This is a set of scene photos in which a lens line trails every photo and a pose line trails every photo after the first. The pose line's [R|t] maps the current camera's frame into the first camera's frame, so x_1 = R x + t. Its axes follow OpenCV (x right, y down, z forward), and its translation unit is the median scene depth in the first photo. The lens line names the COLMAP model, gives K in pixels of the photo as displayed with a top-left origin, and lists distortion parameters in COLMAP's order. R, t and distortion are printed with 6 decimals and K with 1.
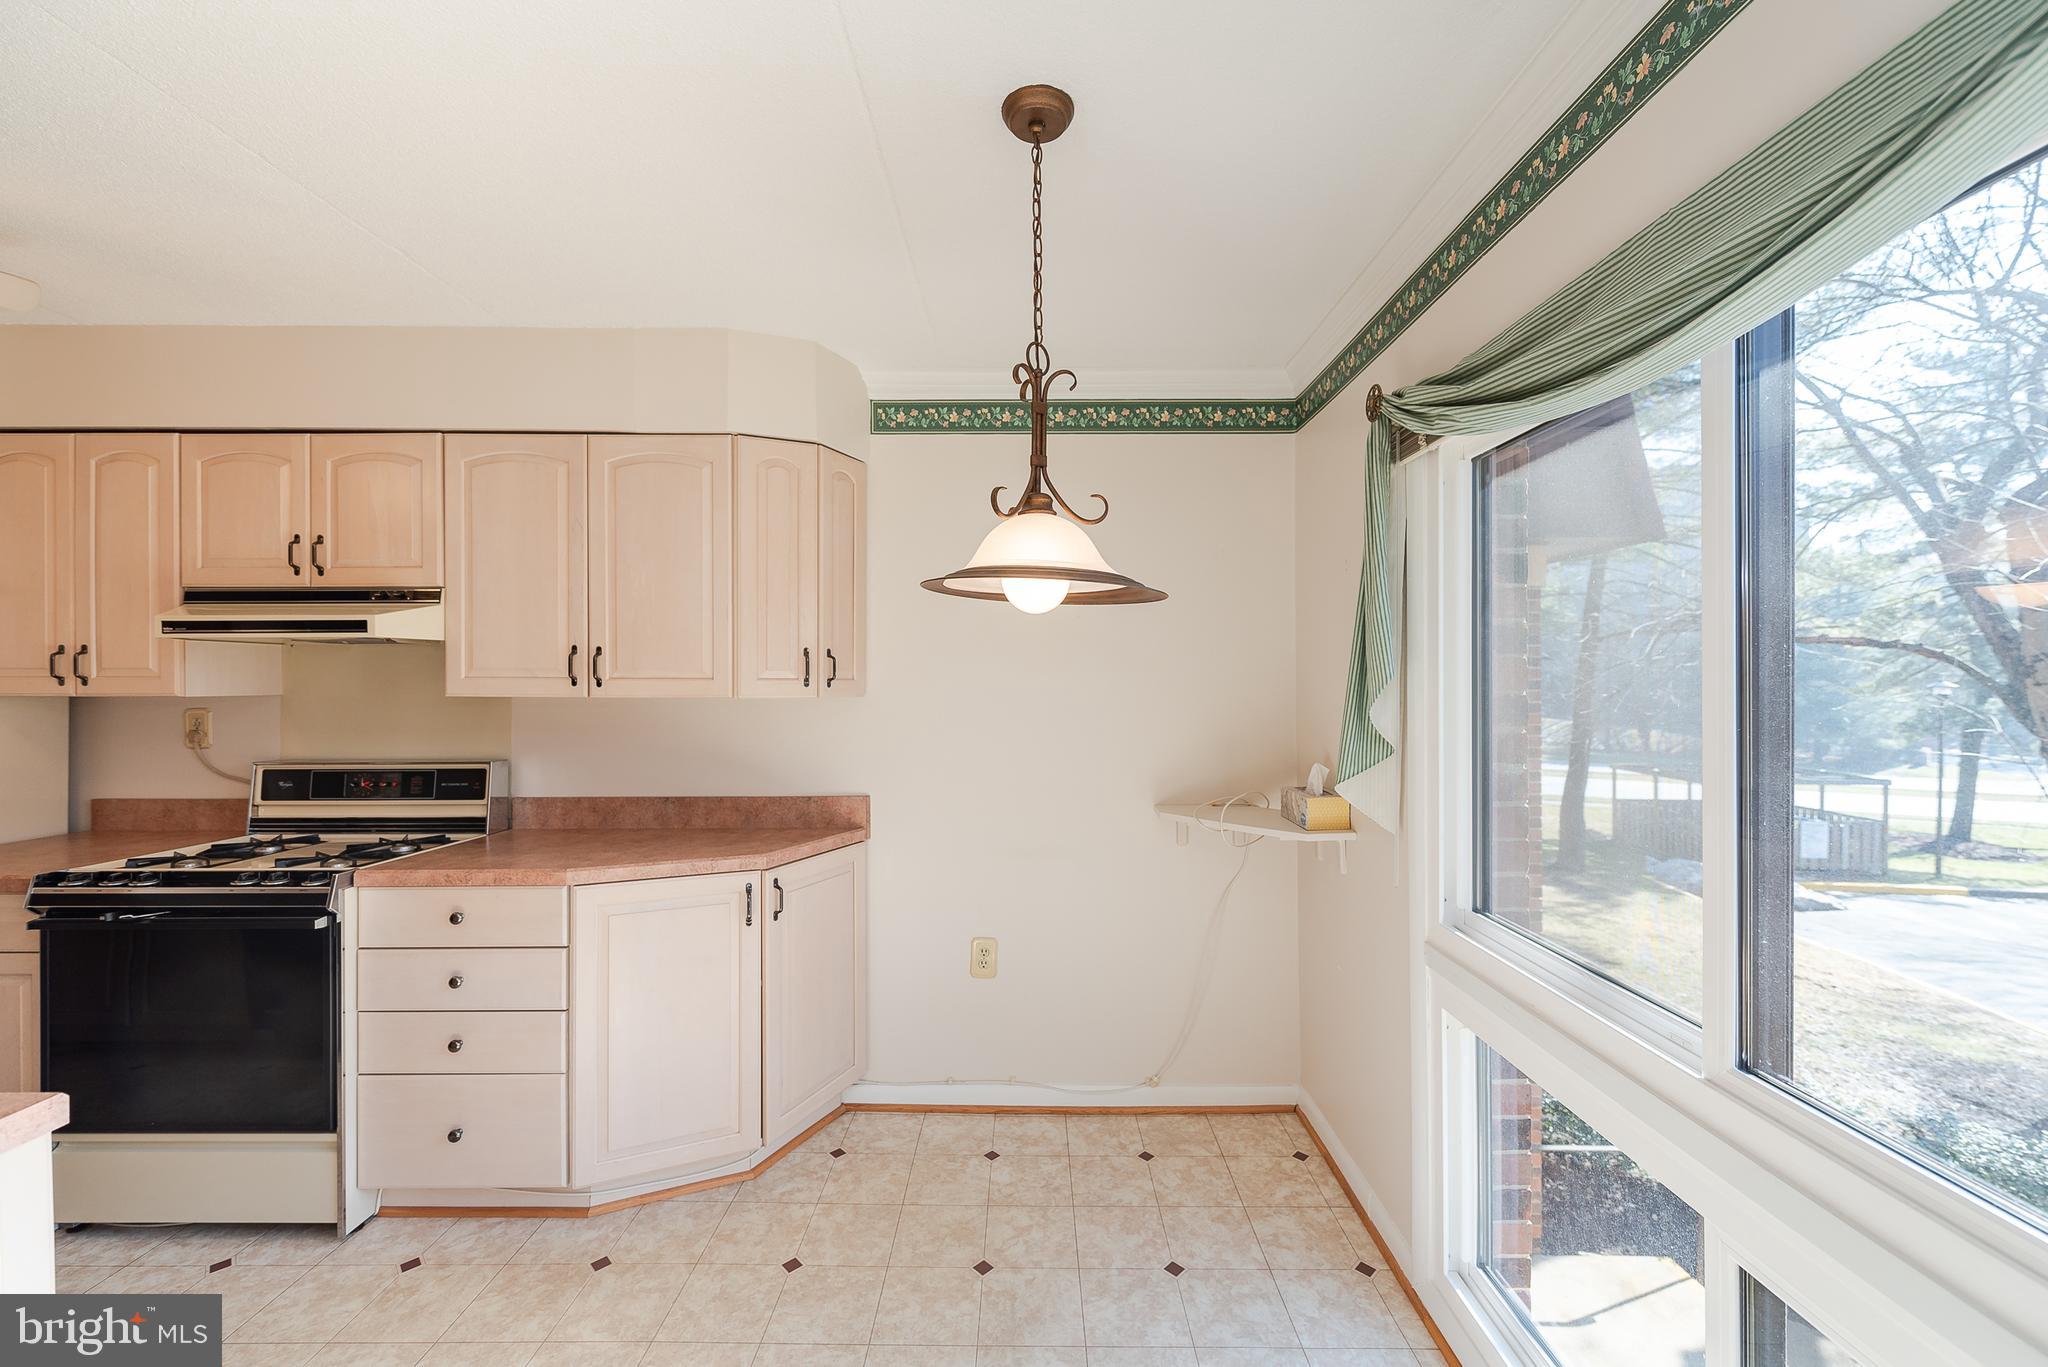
lens RADIAL K [[823.4, 0, 1031.2], [0, 823.4, 684.5], [0, 0, 1]] dist [0.008224, -0.004587]
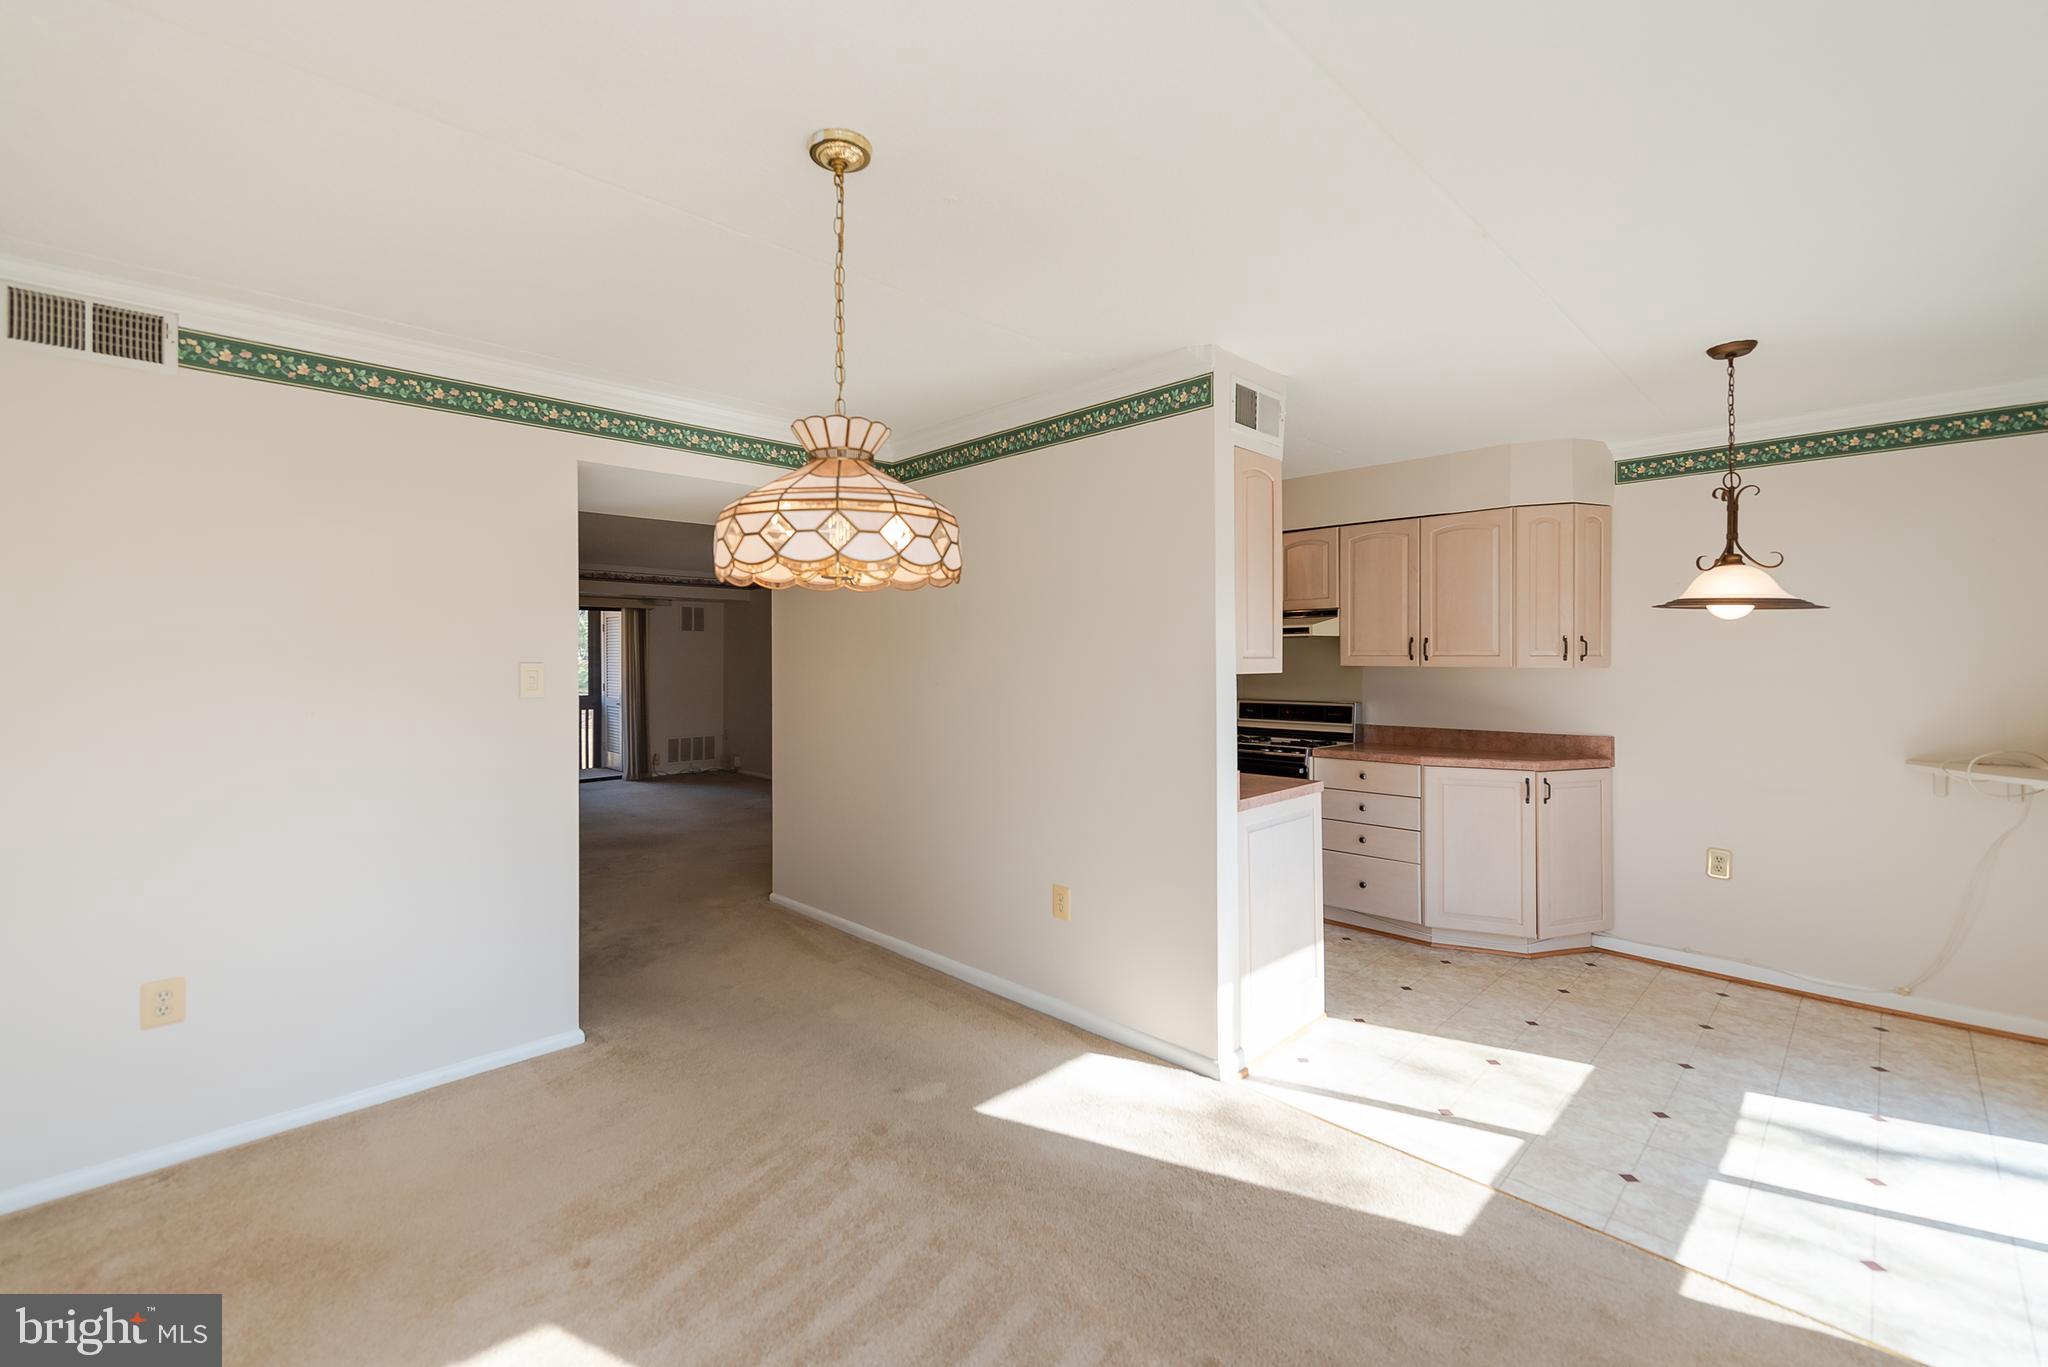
lens RADIAL K [[844.6, 0, 999.5], [0, 844.6, 658.6], [0, 0, 1]] dist [0.013062, -0.005441]
pose [[0.691034, -0.001616, -0.722820, 0.149105], [-0.002586, 0.999986, -0.004709, 0.009258], [0.722818, 0.005124, 0.691020, -0.890783]]
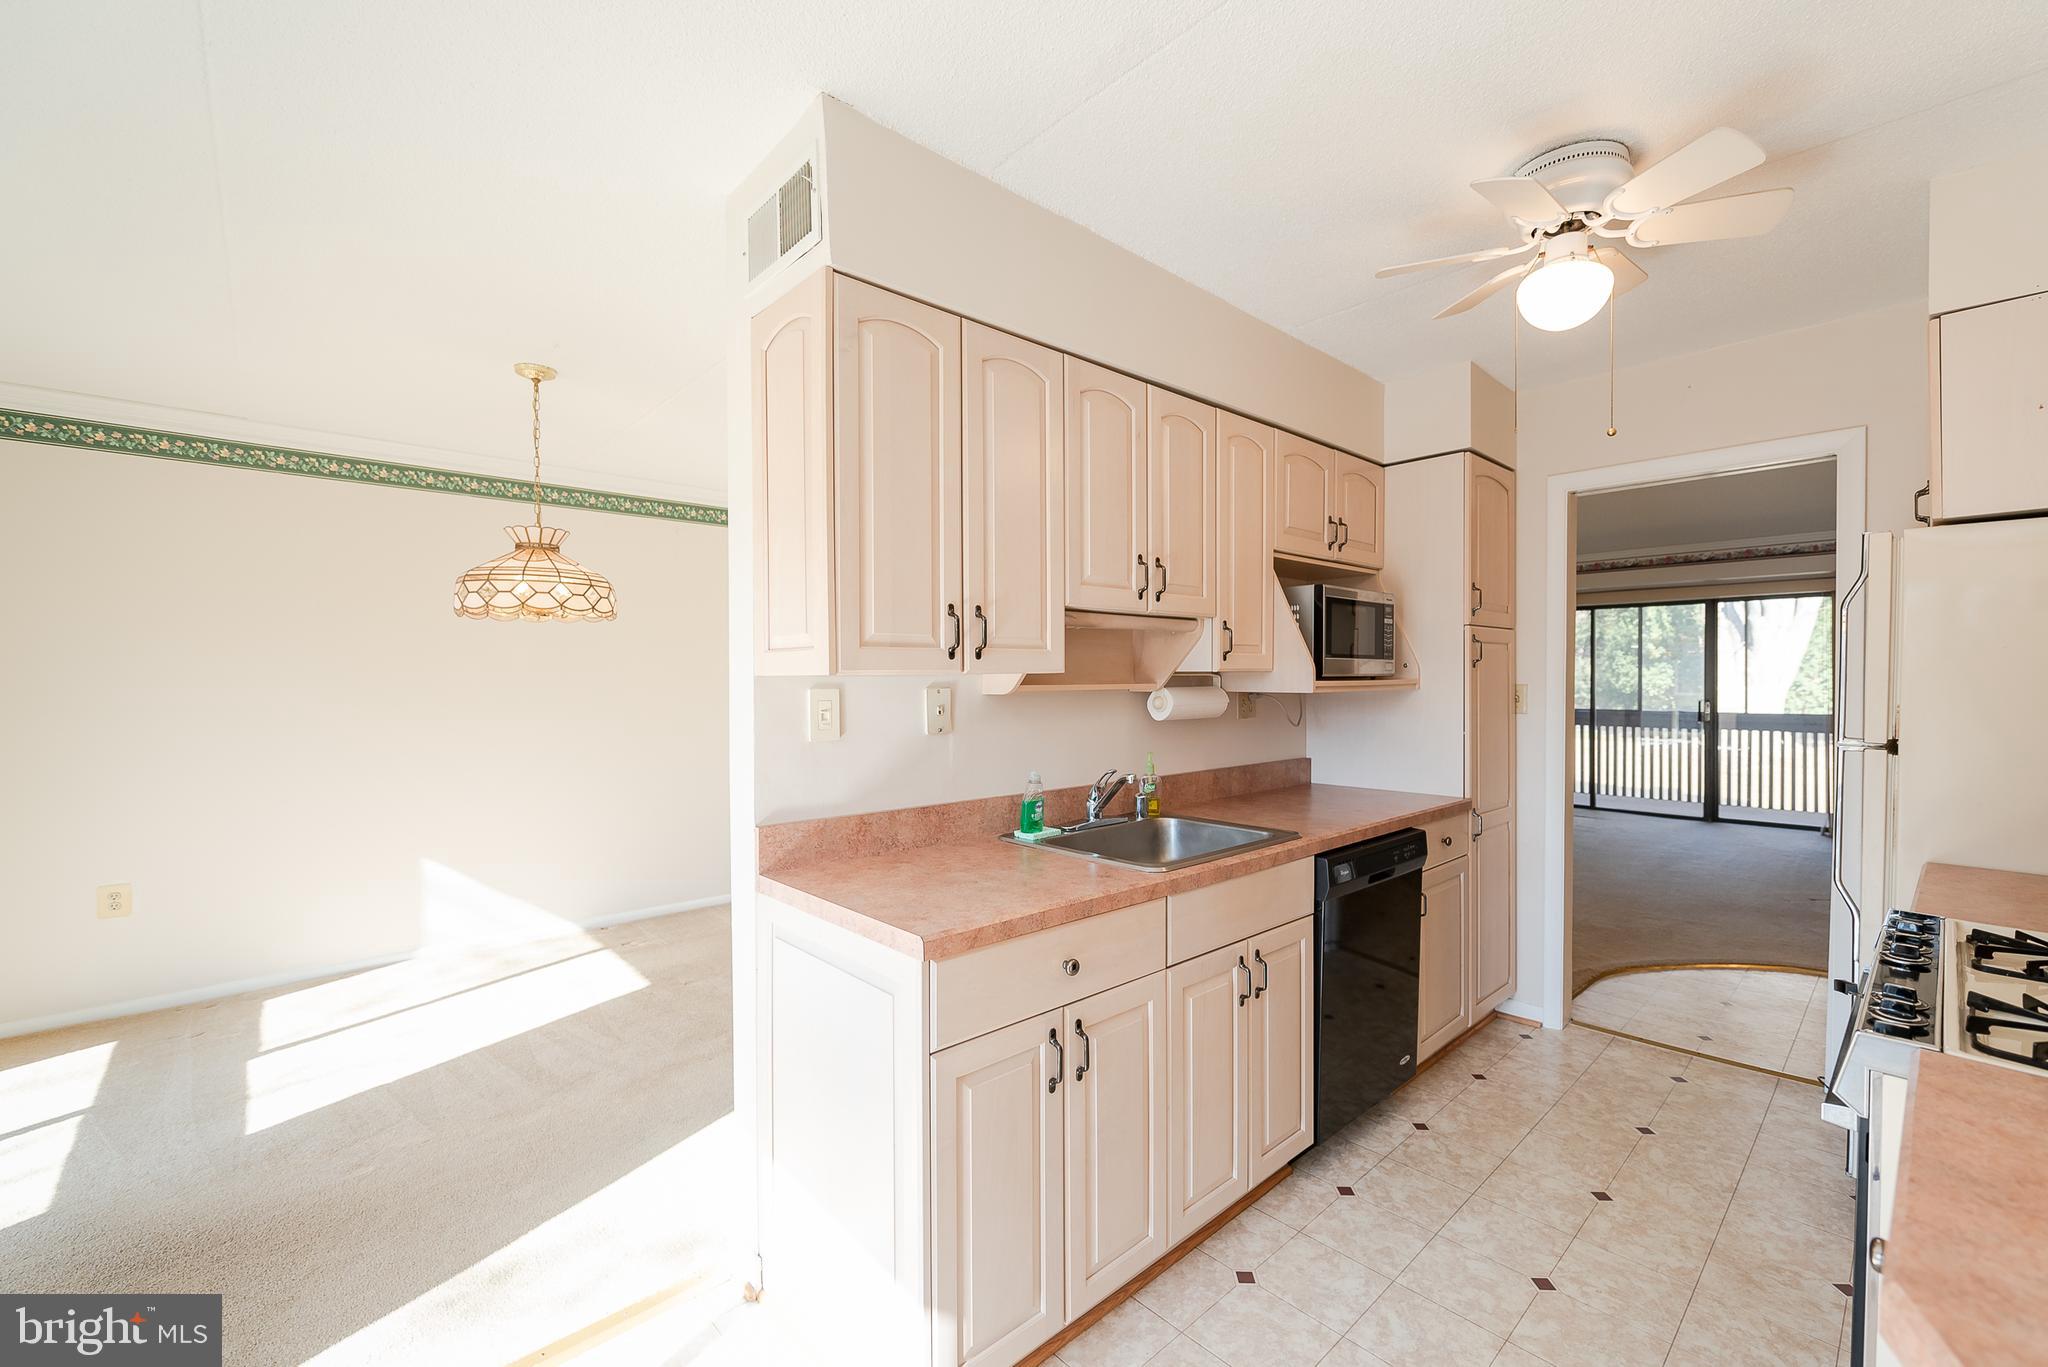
lens RADIAL K [[823.4, 0, 1031.2], [0, 823.4, 684.5], [0, 0, 1]] dist [0.008224, -0.004587]
pose [[-0.736931, 0.011460, -0.675871, -0.142972], [0.003158, 0.999904, 0.013511, 0.019916], [0.675961, 0.007822, -0.736896, 0.880348]]
